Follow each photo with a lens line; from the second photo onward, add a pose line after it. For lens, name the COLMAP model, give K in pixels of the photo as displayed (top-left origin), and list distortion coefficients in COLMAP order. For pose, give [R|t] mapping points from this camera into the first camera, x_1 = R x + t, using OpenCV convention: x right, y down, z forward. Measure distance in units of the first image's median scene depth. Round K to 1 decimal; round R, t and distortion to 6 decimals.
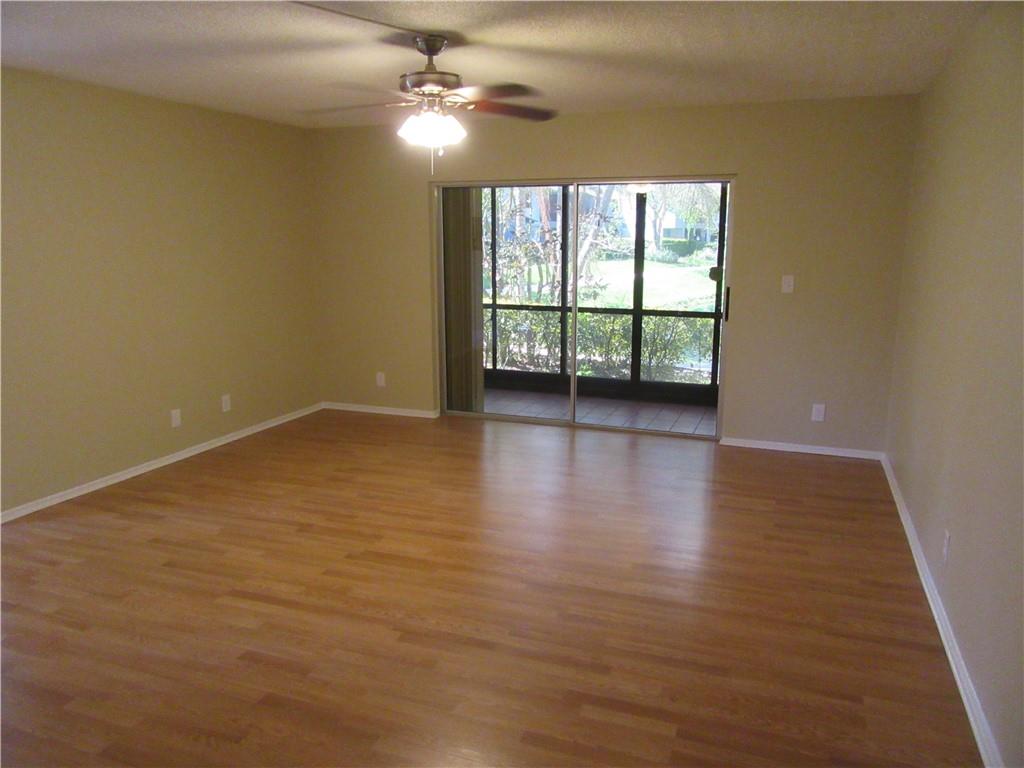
lens RADIAL K [[757.0, 0, 512.0], [0, 757.0, 381.7], [0, 0, 1]] dist [-0.007258, -0.001438]
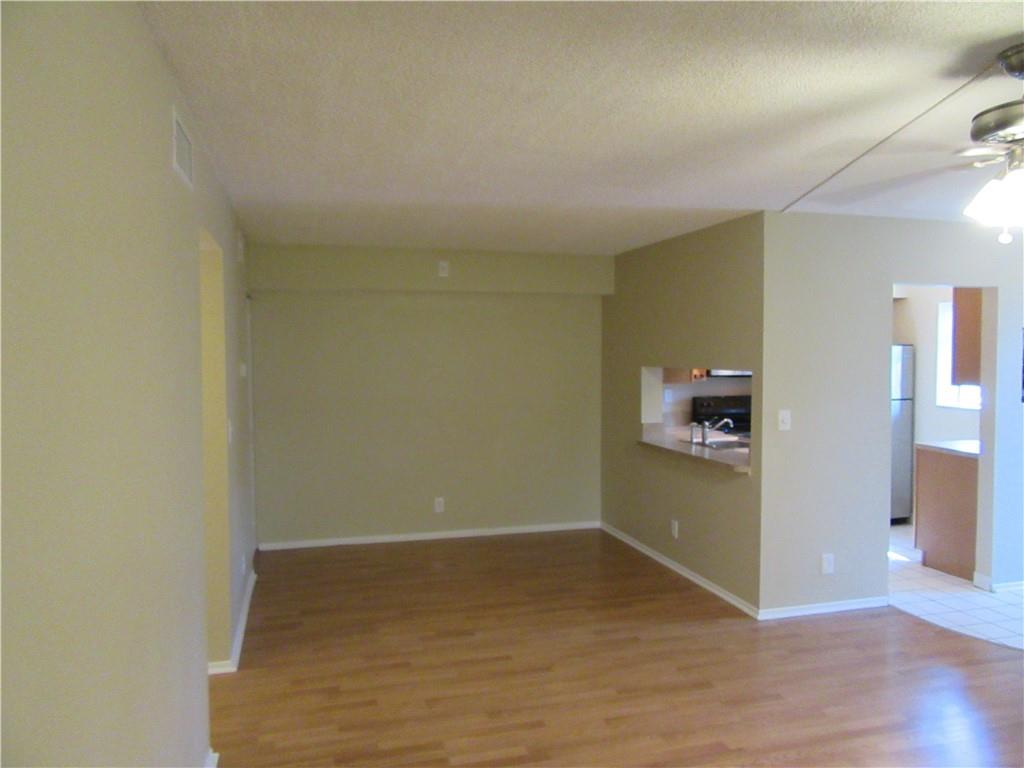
lens RADIAL K [[757.0, 0, 509.5], [0, 757.0, 383.2], [0, 0, 1]] dist [-0.007258, -0.001438]
pose [[-0.794663, 0.021086, -0.606684, 0.725231], [-0.126797, 0.971587, 0.199853, -0.315505], [0.593660, 0.235741, -0.769411, 1.594569]]
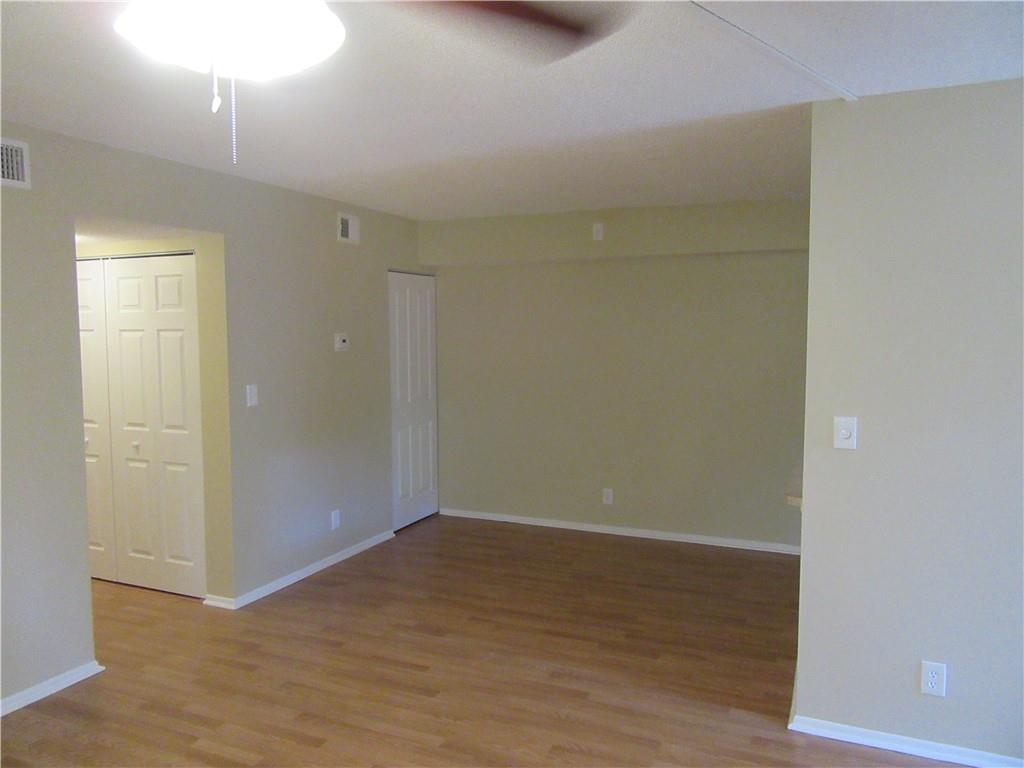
lens RADIAL K [[757.0, 0, 512.4], [0, 757.0, 384.6], [0, 0, 1]] dist [-0.007258, -0.001438]
pose [[-0.998963, -0.005183, 0.045238, -0.313029], [0.007568, 0.960786, 0.277187, -0.337946], [-0.044900, 0.277242, -0.959750, 1.698450]]
